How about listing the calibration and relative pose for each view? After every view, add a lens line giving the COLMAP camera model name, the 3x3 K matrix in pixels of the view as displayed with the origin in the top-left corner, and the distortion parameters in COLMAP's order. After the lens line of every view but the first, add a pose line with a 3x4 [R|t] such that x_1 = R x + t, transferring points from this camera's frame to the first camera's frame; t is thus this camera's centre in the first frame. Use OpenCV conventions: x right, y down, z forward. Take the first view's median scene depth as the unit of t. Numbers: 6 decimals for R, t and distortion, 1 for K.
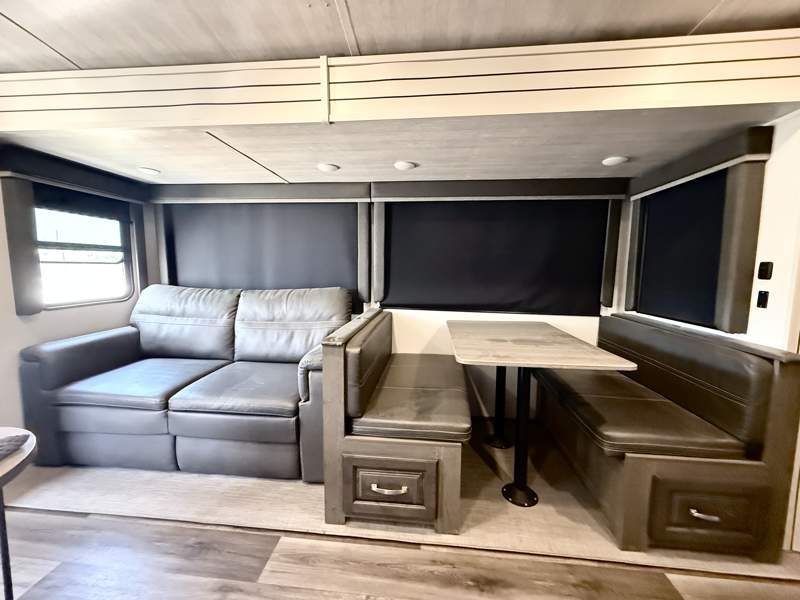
lens RADIAL K [[315.9, 0, 401.6], [0, 315.9, 303.4], [0, 0, 1]] dist [-0.004683, -0.000162]
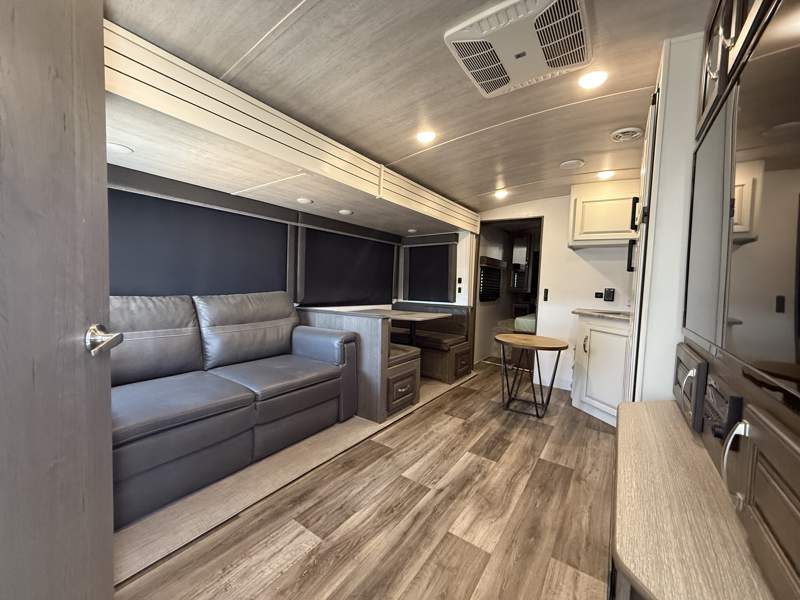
lens RADIAL K [[315.9, 0, 396.4], [0, 315.9, 297.6], [0, 0, 1]] dist [-0.004683, -0.000162]
pose [[0.500730, -0.033121, 0.864970, -1.671065], [0.079382, 0.996814, -0.007785, 0.031933], [-0.861956, 0.072561, 0.501764, 0.010093]]
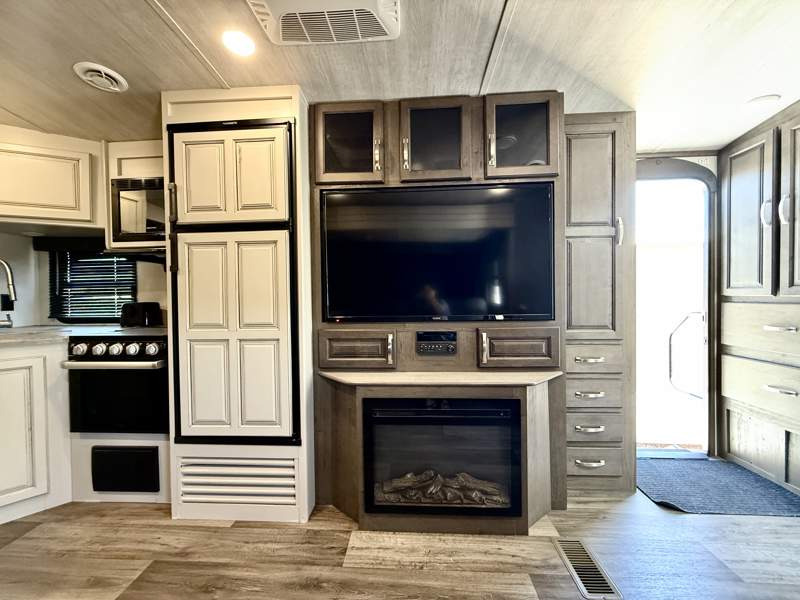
lens RADIAL K [[315.9, 0, 397.7], [0, 315.9, 299.7], [0, 0, 1]] dist [-0.004683, -0.000162]
pose [[-0.999141, 0.007630, -0.040735, -1.085272], [0.002400, 0.991910, 0.126918, -0.150342], [0.041373, 0.126711, -0.991076, 1.706194]]
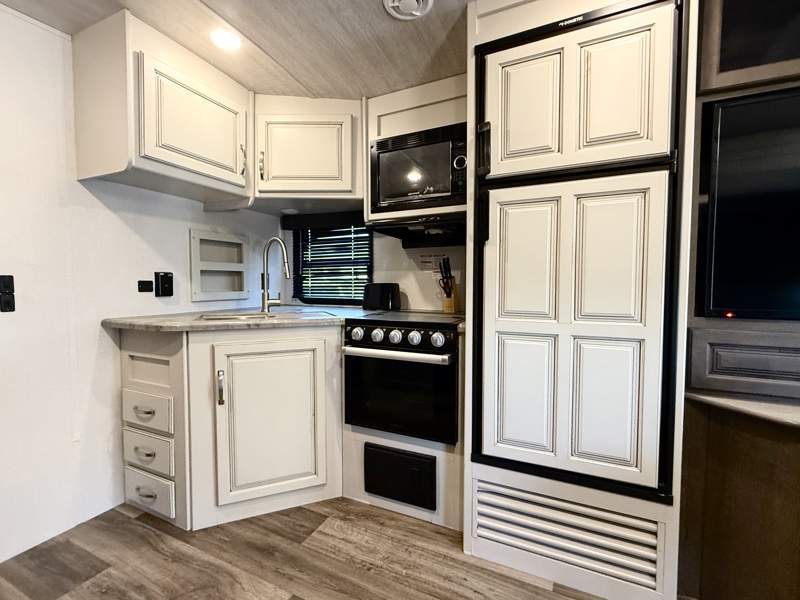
lens RADIAL K [[364.7, 0, 392.8], [0, 364.7, 299.2], [0, 0, 1]] dist [-0.001872, -0.000474]
pose [[-0.933833, -0.020887, 0.357098, -0.482573], [0.037205, 0.987208, 0.155037, -0.117545], [-0.355768, 0.158065, -0.921111, 1.574980]]
